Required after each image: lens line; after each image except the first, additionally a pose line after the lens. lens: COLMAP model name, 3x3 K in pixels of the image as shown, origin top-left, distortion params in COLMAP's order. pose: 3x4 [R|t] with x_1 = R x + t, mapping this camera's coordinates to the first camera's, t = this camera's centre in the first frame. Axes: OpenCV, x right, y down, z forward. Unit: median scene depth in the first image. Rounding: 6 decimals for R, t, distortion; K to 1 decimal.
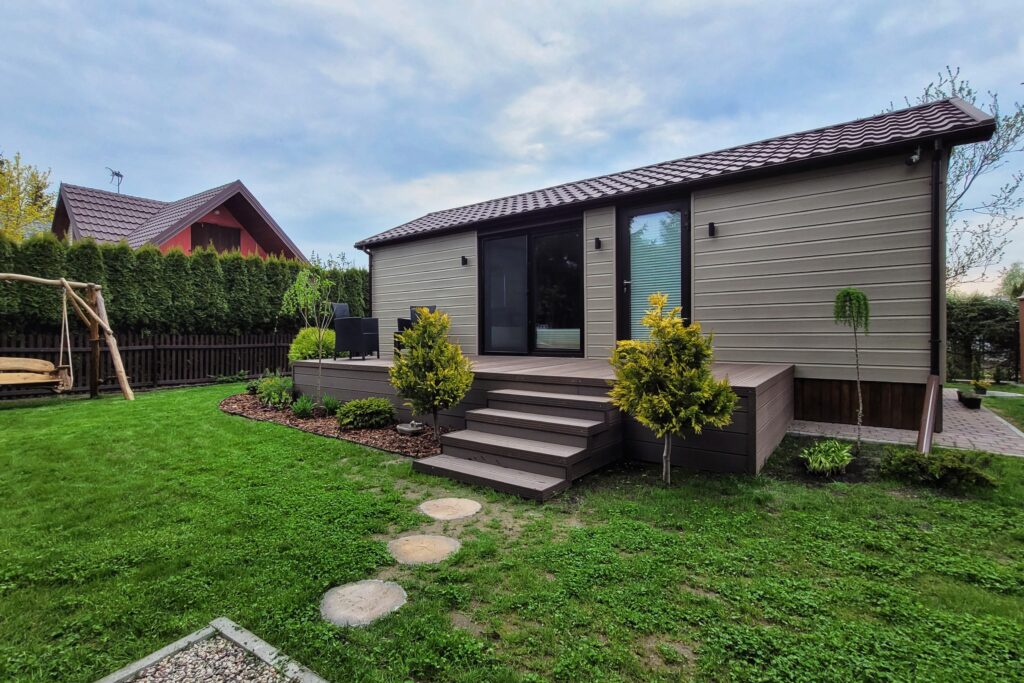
lens RADIAL K [[489.7, 0, 509.9], [0, 489.7, 336.0], [0, 0, 1]] dist [0.005774, -0.001963]
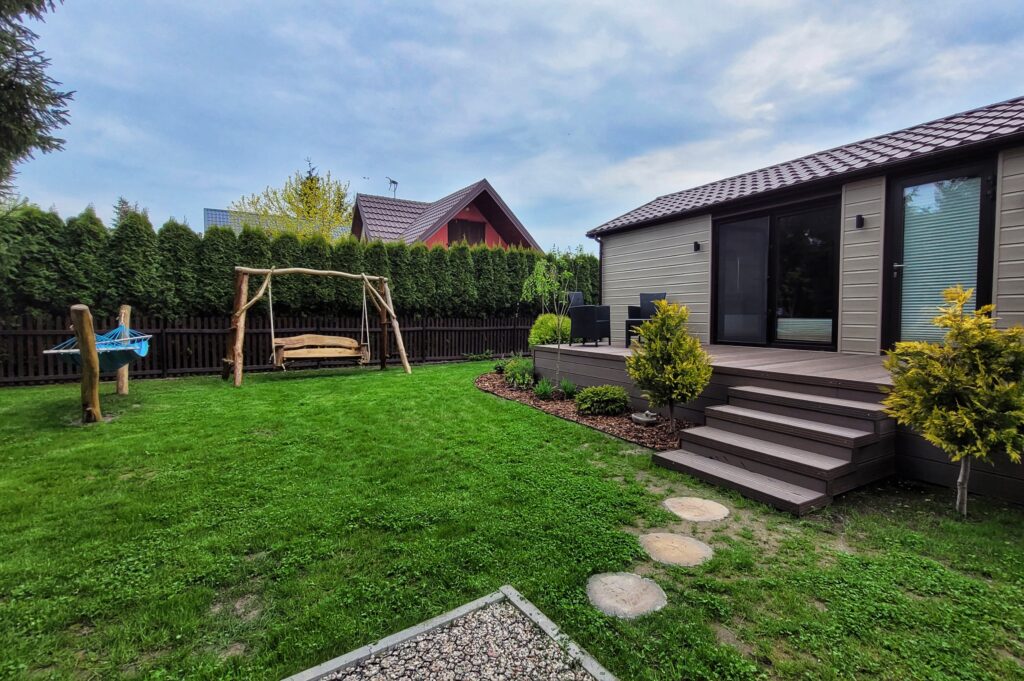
lens RADIAL K [[488.6, 0, 558.3], [0, 488.6, 336.8], [0, 0, 1]] dist [0.006590, -0.002354]
pose [[0.941223, 0.023551, -0.336964, -0.037848], [-0.010114, 0.999084, 0.041576, -0.021975], [0.337634, -0.035724, 0.940599, -0.007531]]
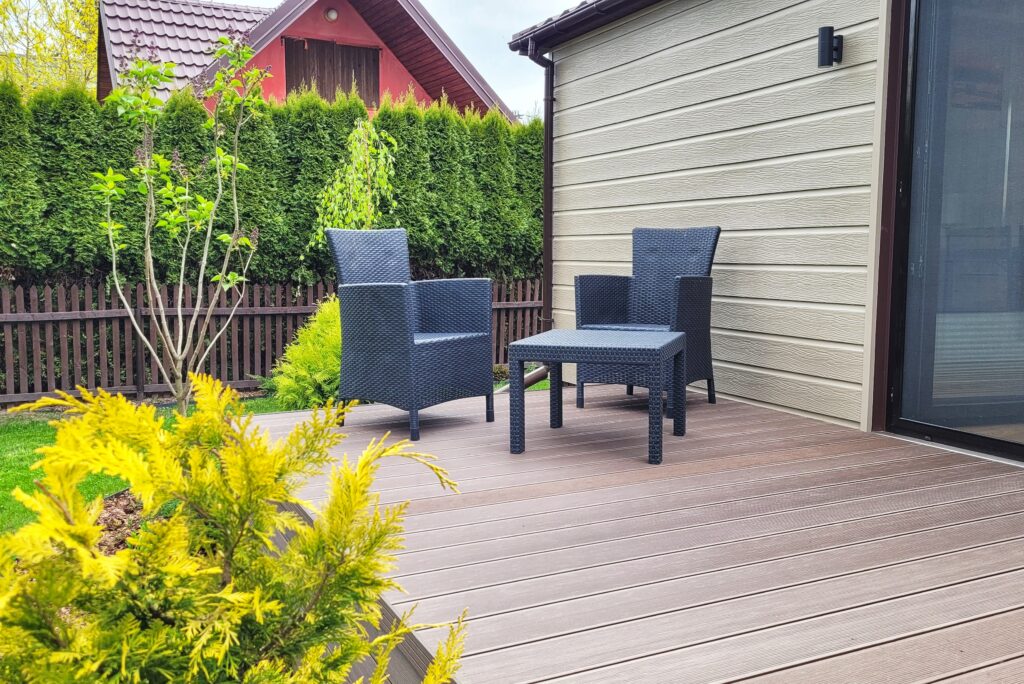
lens RADIAL K [[913.0, 0, 507.6], [0, 913.0, 339.8], [0, 0, 1]] dist [0.067524, -0.000624]
pose [[0.883938, 0.052539, -0.464642, -0.021148], [-0.006689, 0.994987, 0.099782, -0.090388], [0.467555, -0.085093, 0.879859, 0.870845]]
